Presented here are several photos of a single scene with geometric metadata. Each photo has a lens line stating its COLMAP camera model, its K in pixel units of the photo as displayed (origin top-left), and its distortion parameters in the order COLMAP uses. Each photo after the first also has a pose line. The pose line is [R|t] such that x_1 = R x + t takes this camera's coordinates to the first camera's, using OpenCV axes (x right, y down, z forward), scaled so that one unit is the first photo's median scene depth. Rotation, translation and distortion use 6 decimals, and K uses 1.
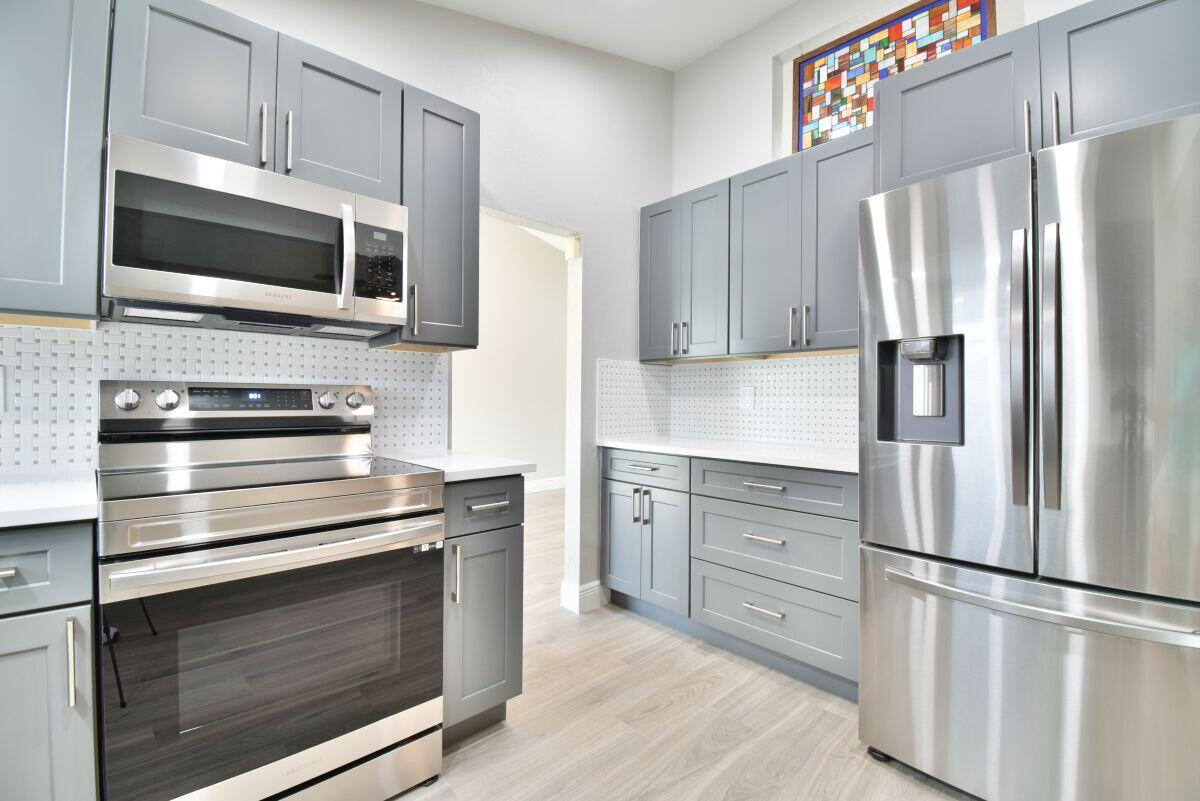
lens RADIAL K [[530.9, 0, 602.8], [0, 530.9, 397.6], [0, 0, 1]] dist [0.021711, -0.026992]
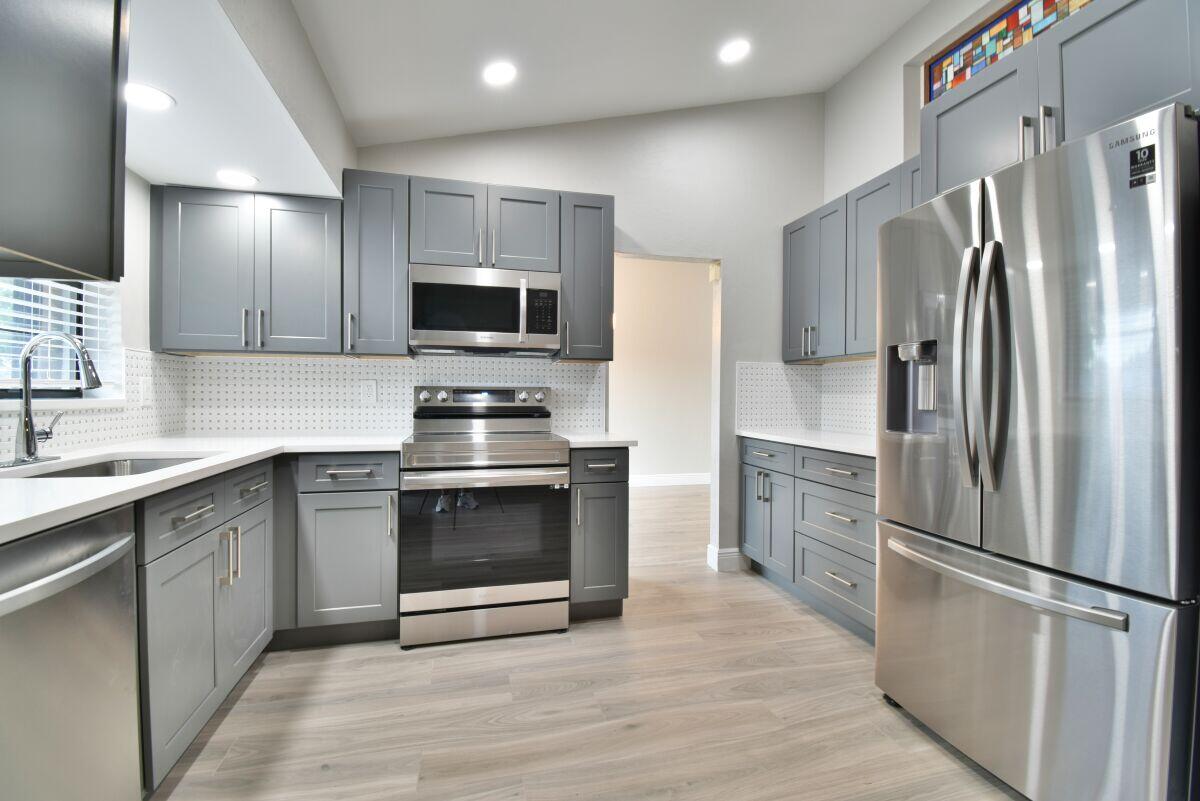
lens RADIAL K [[530.9, 0, 602.8], [0, 530.9, 397.6], [0, 0, 1]] dist [0.021711, -0.026992]
pose [[0.873701, 0.000241, -0.486464, 0.400381], [0.002191, 0.999988, 0.004430, 0.001083], [0.486459, -0.004936, 0.873690, -0.243820]]
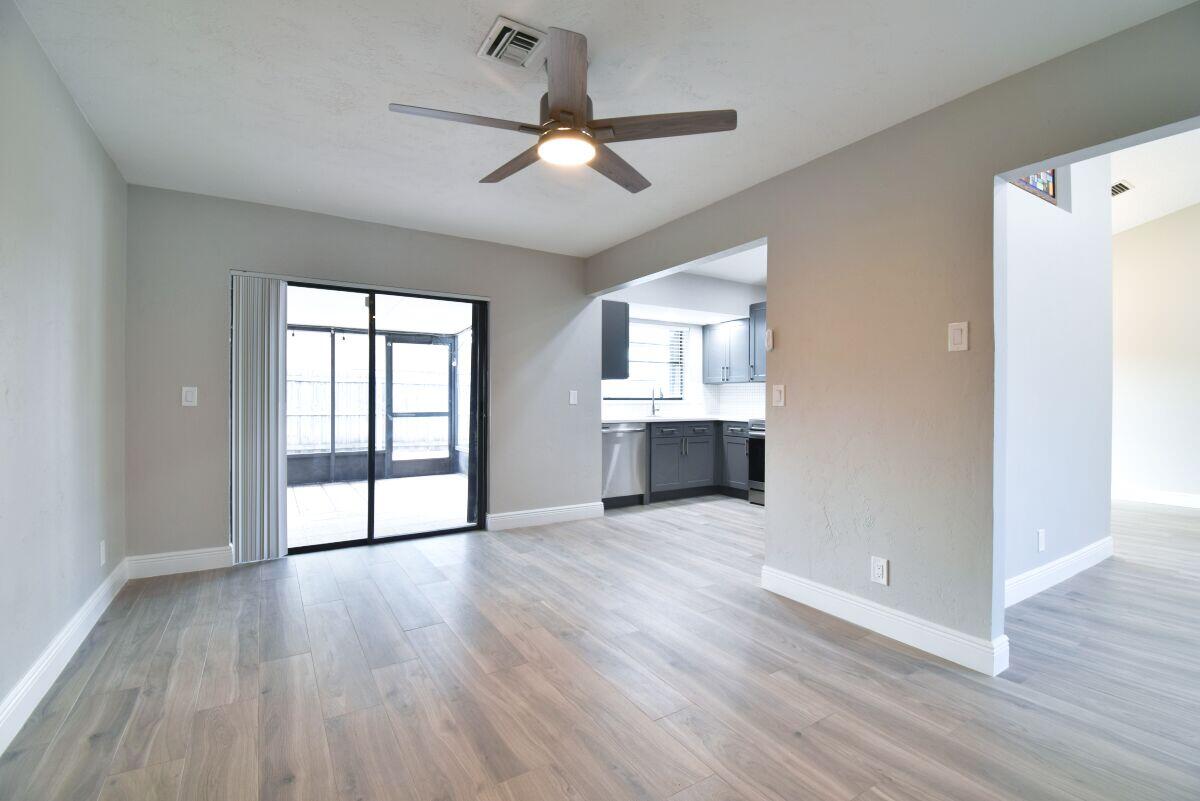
lens RADIAL K [[530.9, 0, 602.8], [0, 530.9, 397.6], [0, 0, 1]] dist [0.021711, -0.026992]
pose [[-0.191433, -0.009491, -0.981460, 2.205780], [-0.002440, 0.999955, -0.009194, 0.017030], [0.981503, 0.000635, -0.191447, 0.275559]]
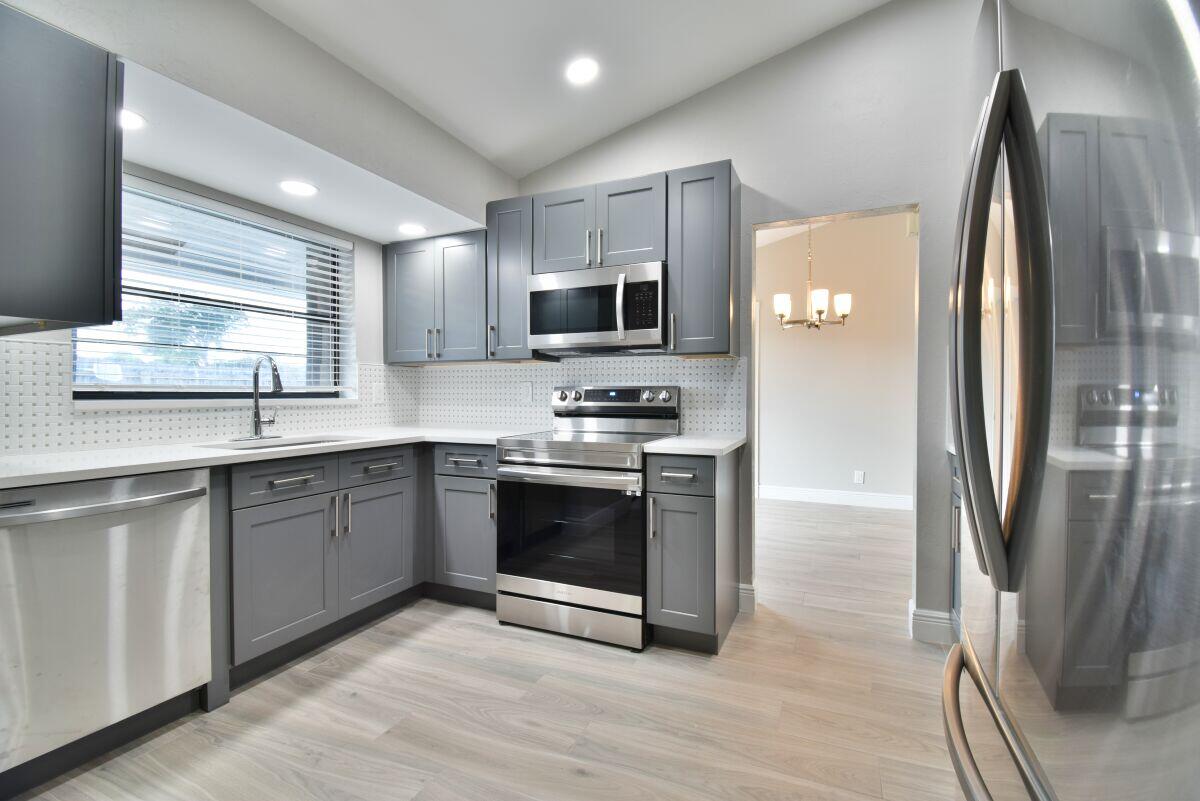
lens RADIAL K [[530.9, 0, 602.8], [0, 530.9, 397.6], [0, 0, 1]] dist [0.021711, -0.026992]
pose [[0.388237, -0.000738, -0.921559, 0.710512], [0.006021, 0.999980, 0.001736, 0.004632], [0.921540, -0.006223, 0.388233, 0.238141]]
